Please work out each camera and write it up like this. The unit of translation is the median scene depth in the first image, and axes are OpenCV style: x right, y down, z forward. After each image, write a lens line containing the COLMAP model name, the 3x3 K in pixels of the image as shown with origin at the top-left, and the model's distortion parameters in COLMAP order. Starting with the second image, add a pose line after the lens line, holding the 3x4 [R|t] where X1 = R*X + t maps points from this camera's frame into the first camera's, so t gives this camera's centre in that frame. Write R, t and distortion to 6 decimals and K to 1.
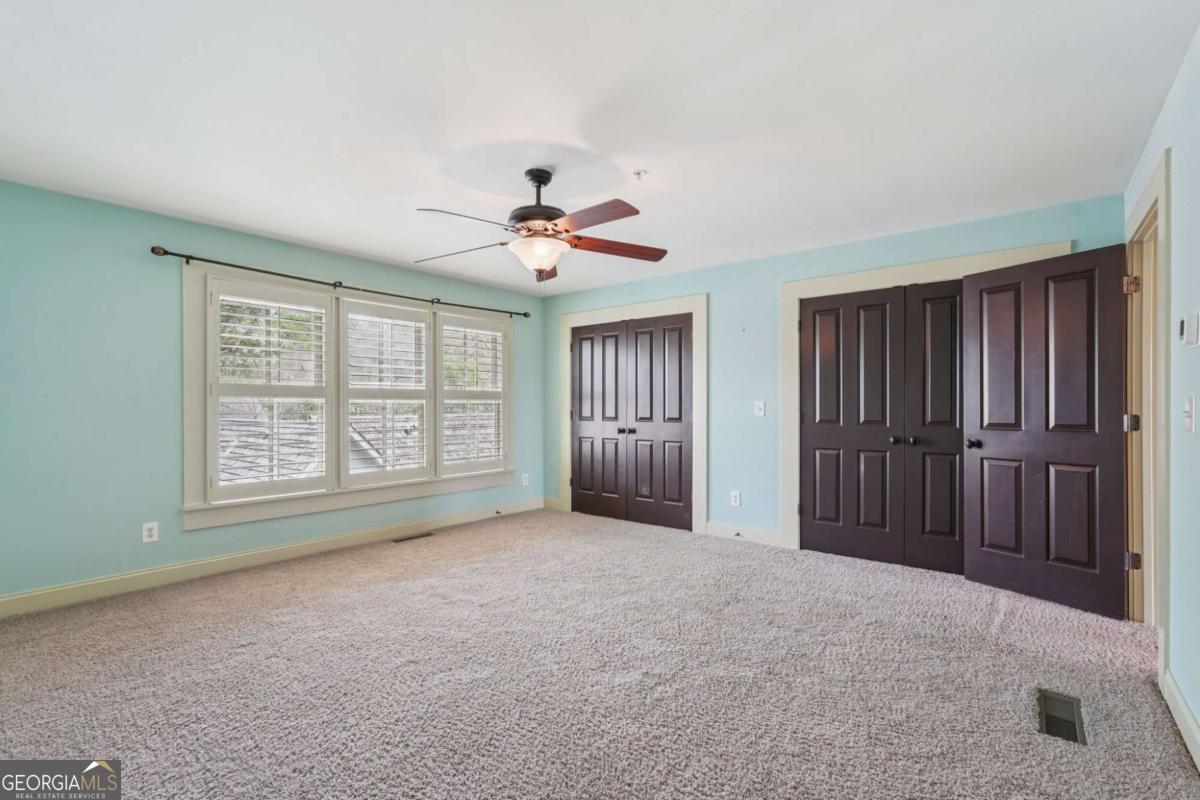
lens RADIAL K [[540.0, 0, 601.6], [0, 540.0, 409.7], [0, 0, 1]] dist [-0.001760, -0.000067]
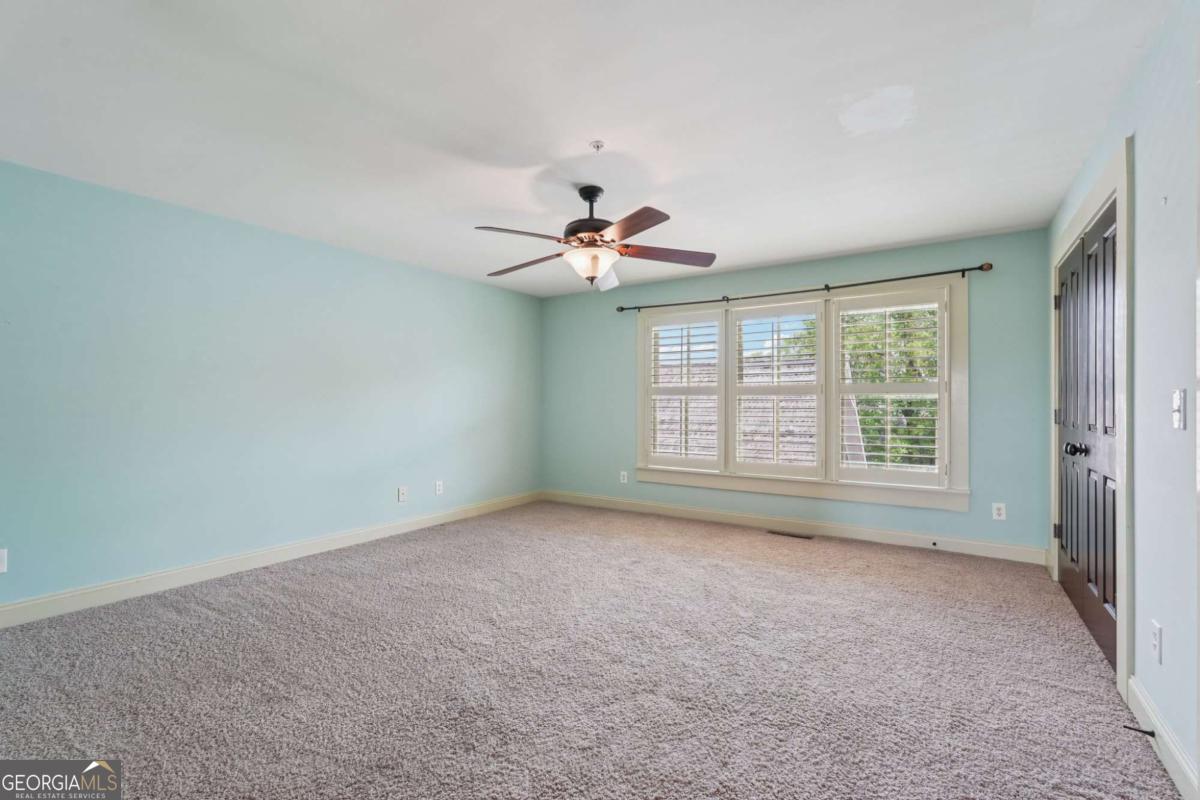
lens RADIAL K [[529.7, 0, 600.0], [0, 529.7, 400.0], [0, 0, 1]] dist [-0.000861, -0.000050]
pose [[0.102076, -0.004230, -0.994768, 0.642063], [-0.006300, 0.999968, -0.004898, -0.003186], [0.994757, 0.006767, 0.102046, 0.613129]]
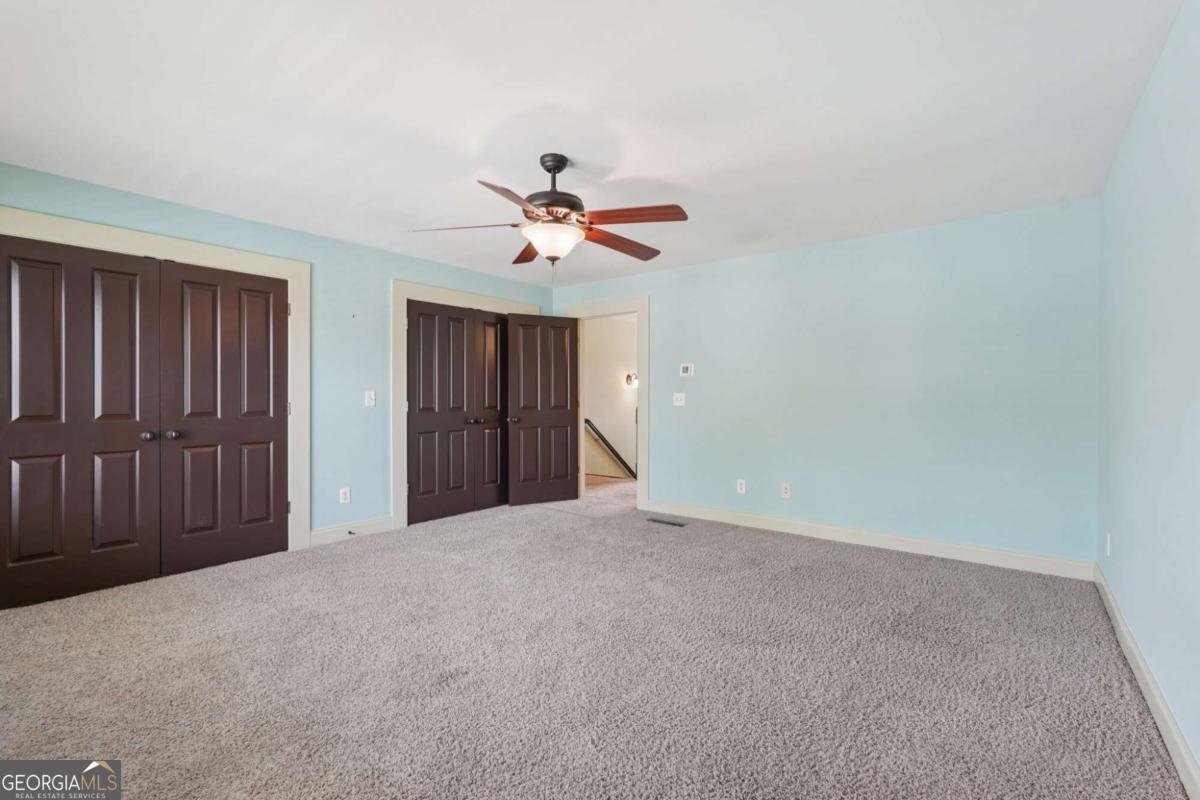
lens RADIAL K [[533.3, 0, 601.3], [0, 533.3, 395.8], [0, 0, 1]] dist [0.000408, 0.000146]
pose [[-0.013661, 0.003565, 0.999900, -0.735678], [0.006965, 0.999970, -0.003470, -0.000579], [-0.999882, 0.006917, -0.013686, 0.625908]]
